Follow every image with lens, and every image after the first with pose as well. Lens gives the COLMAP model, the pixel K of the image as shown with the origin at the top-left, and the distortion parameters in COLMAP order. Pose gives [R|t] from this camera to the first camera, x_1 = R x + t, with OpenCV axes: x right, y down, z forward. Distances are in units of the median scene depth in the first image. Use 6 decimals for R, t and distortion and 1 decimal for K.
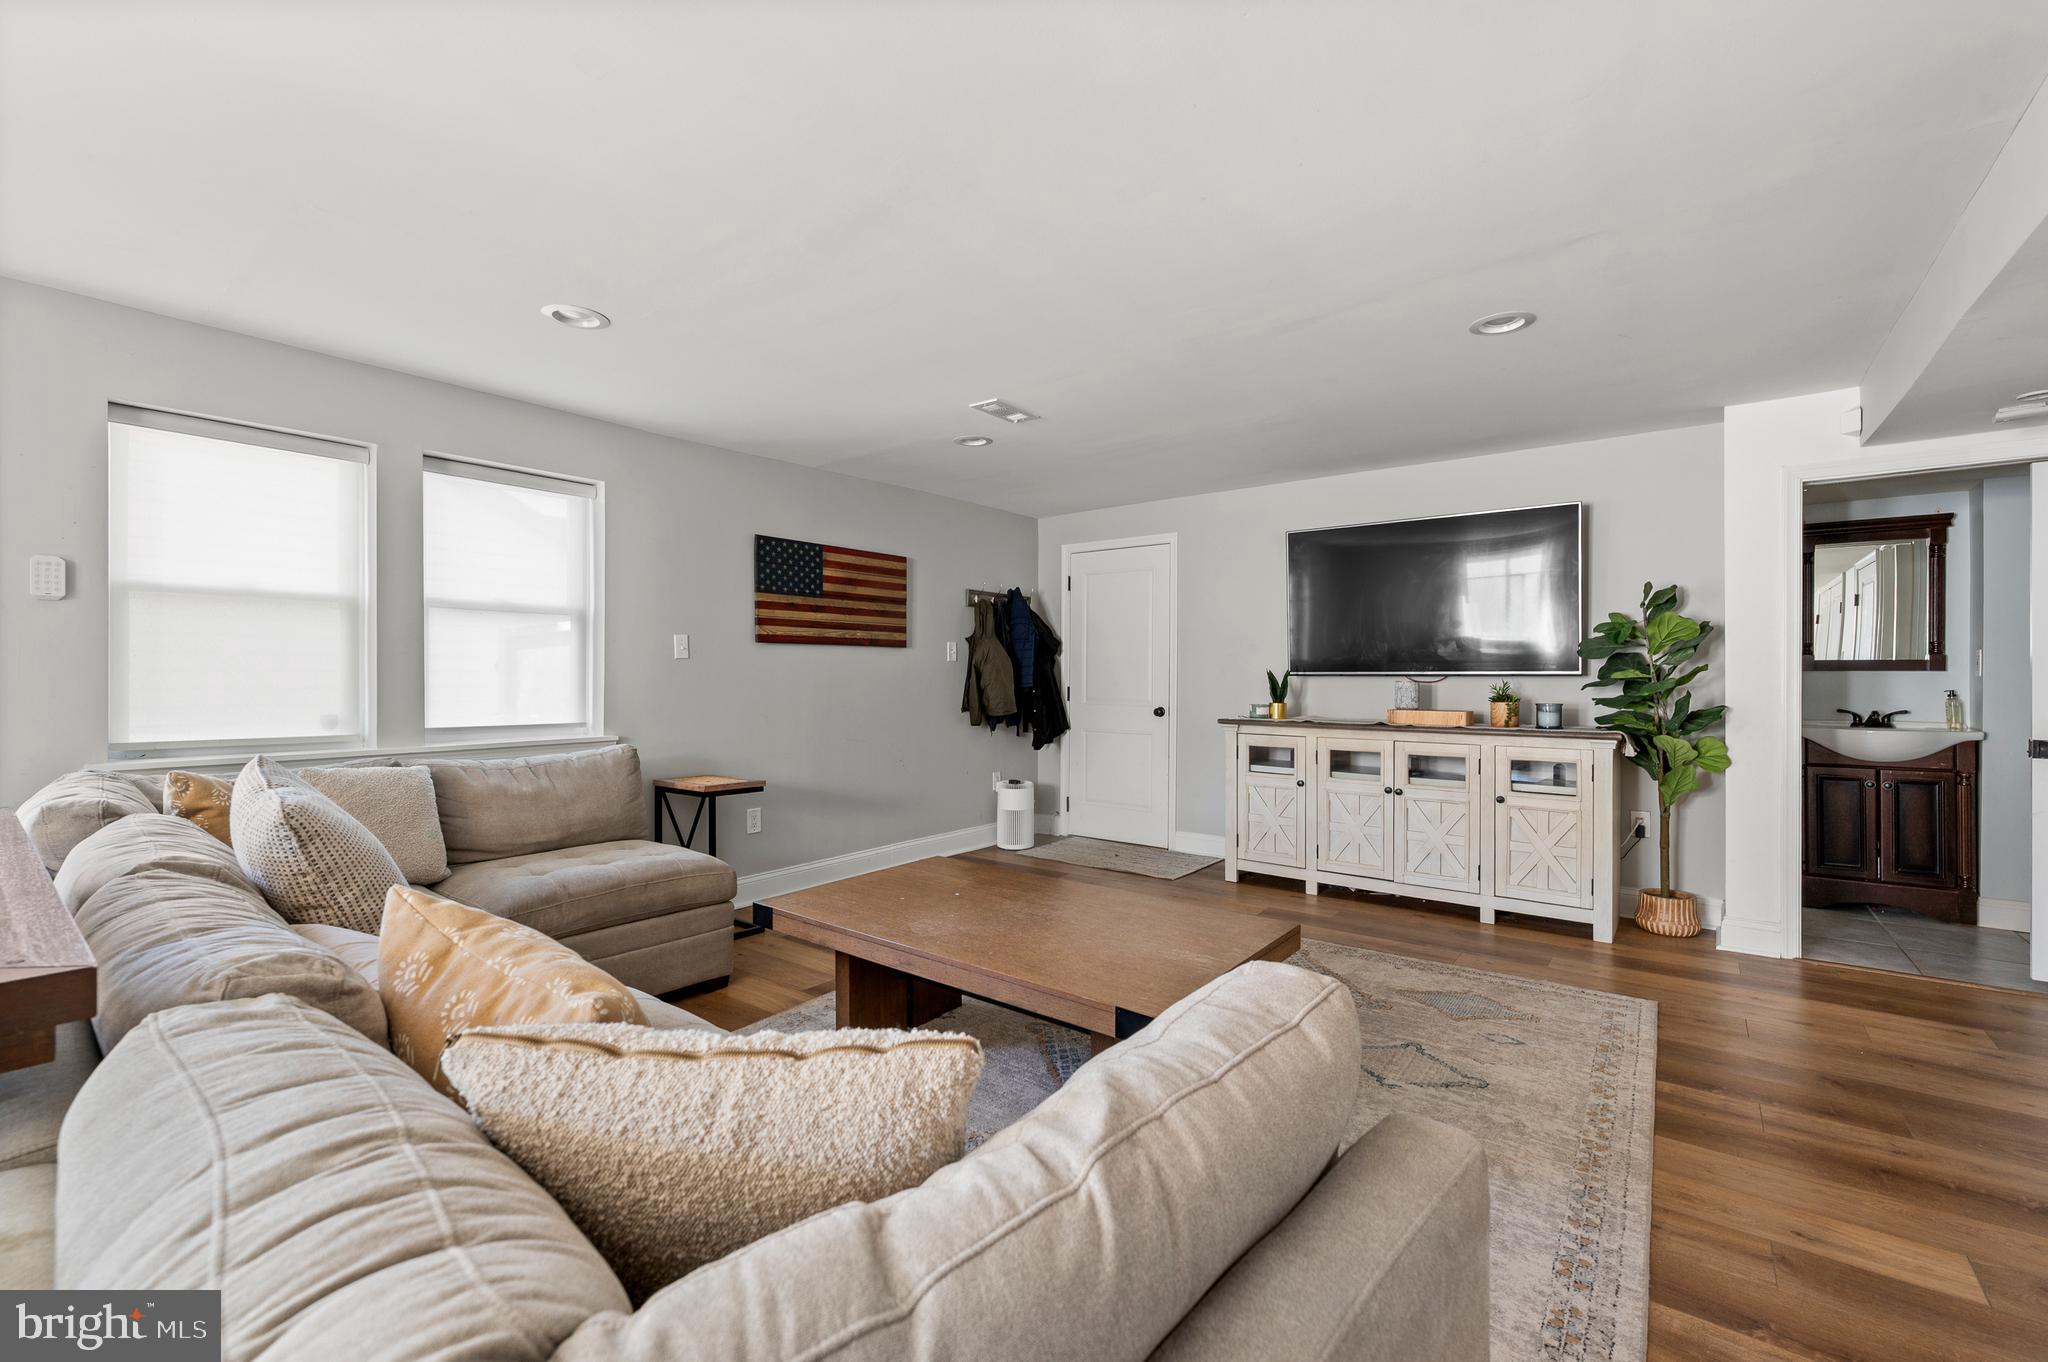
lens RADIAL K [[856.2, 0, 1032.3], [0, 856.2, 679.9], [0, 0, 1]] dist [-0.002997, 0.001075]
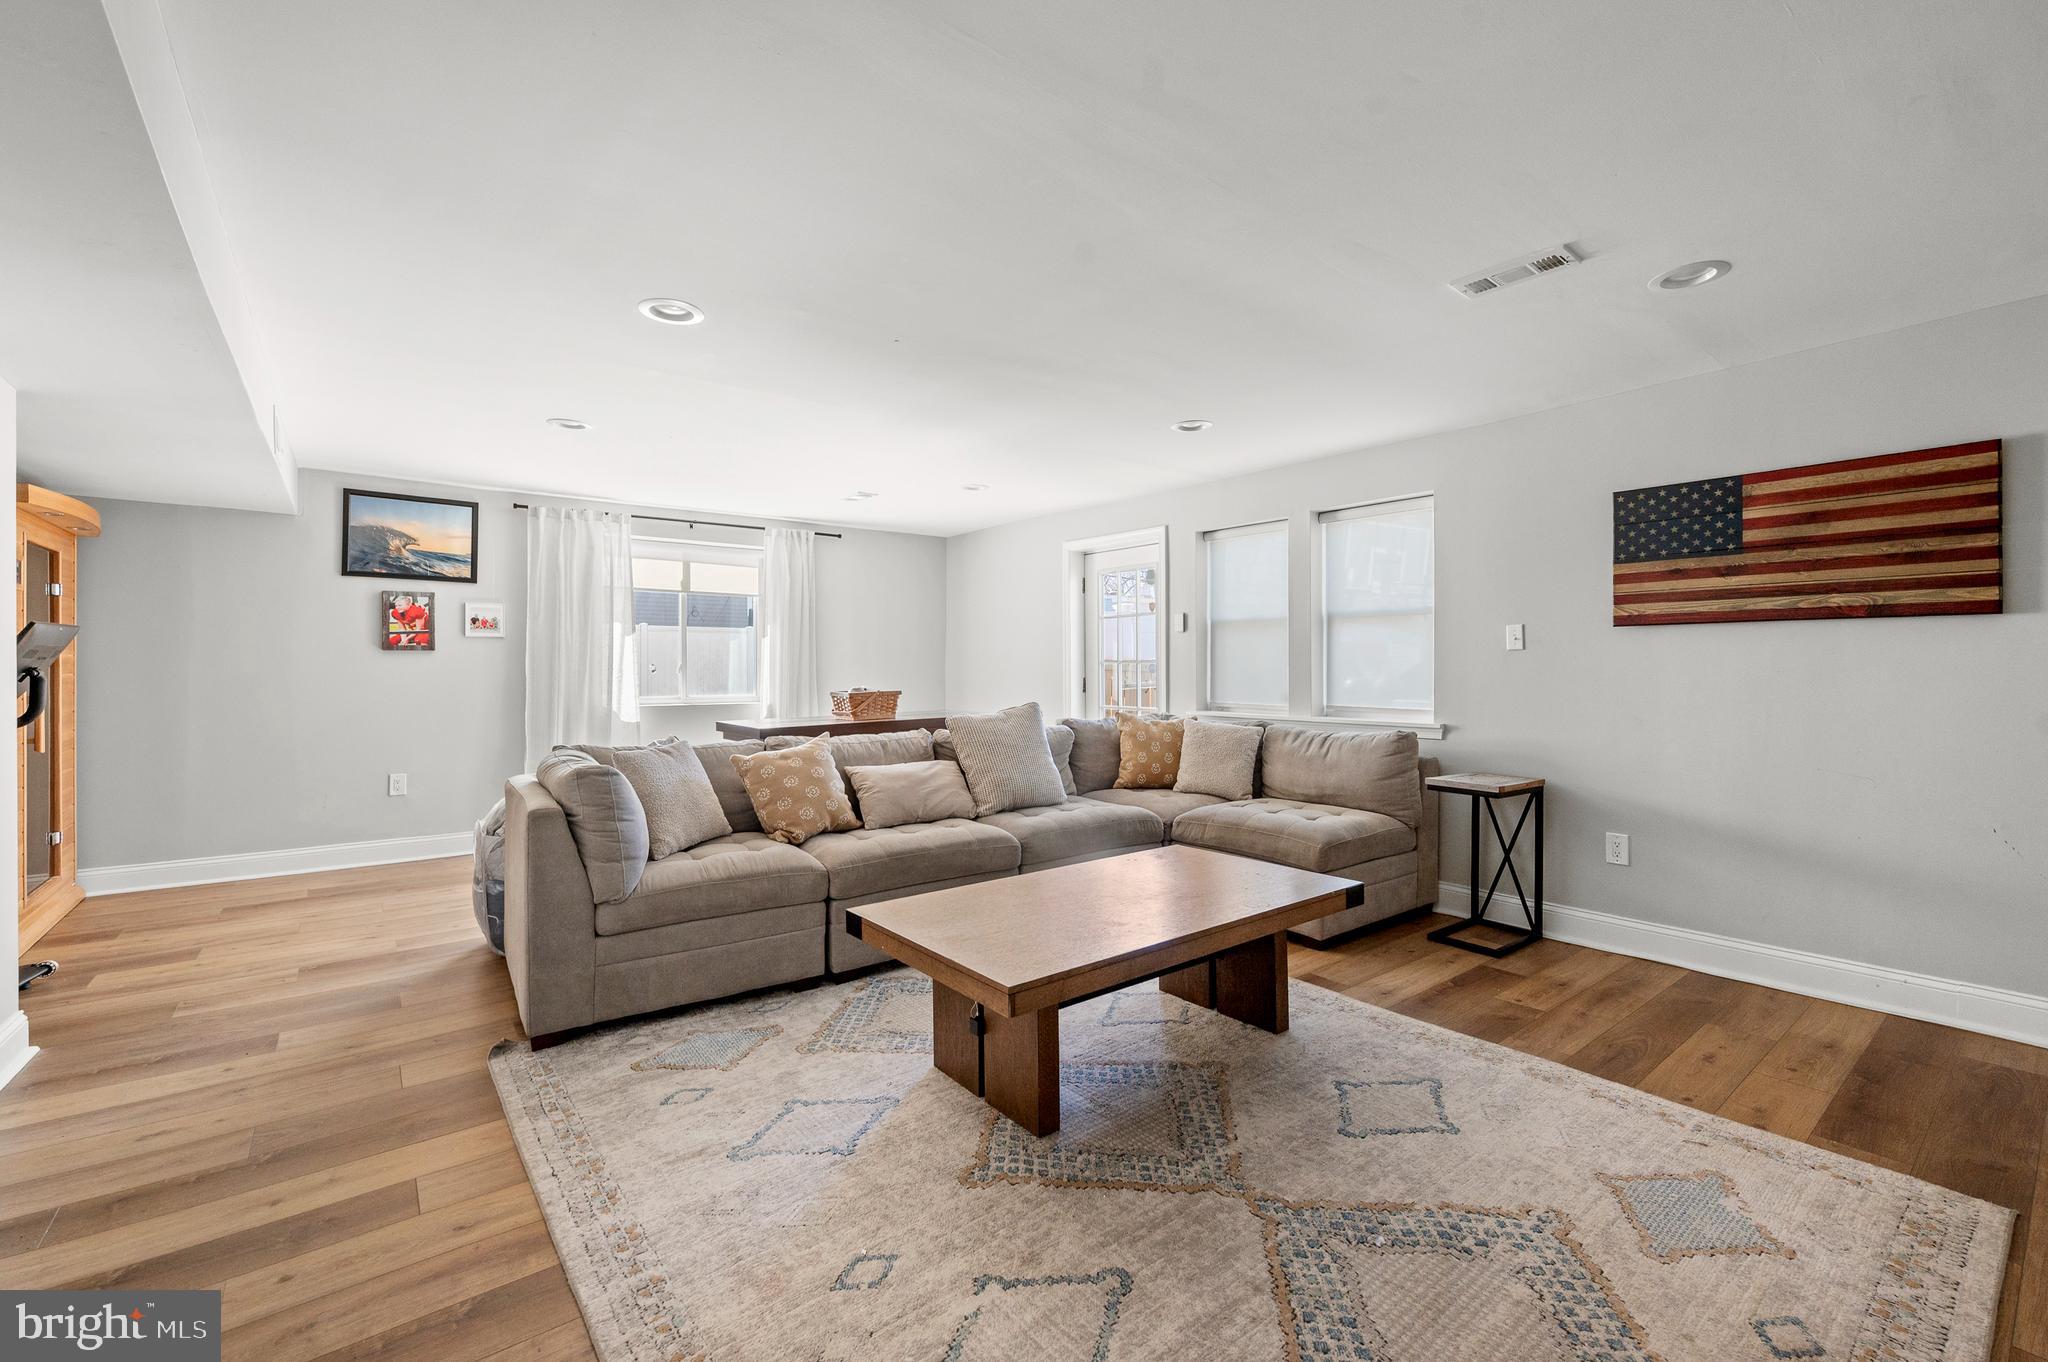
lens RADIAL K [[856.2, 0, 1032.4], [0, 856.2, 666.6], [0, 0, 1]] dist [-0.002997, 0.001075]
pose [[-0.237601, -0.001424, -0.971362, 0.586250], [-0.004578, 0.999989, -0.000346, -0.003577], [0.971352, 0.004365, -0.237605, 0.660719]]
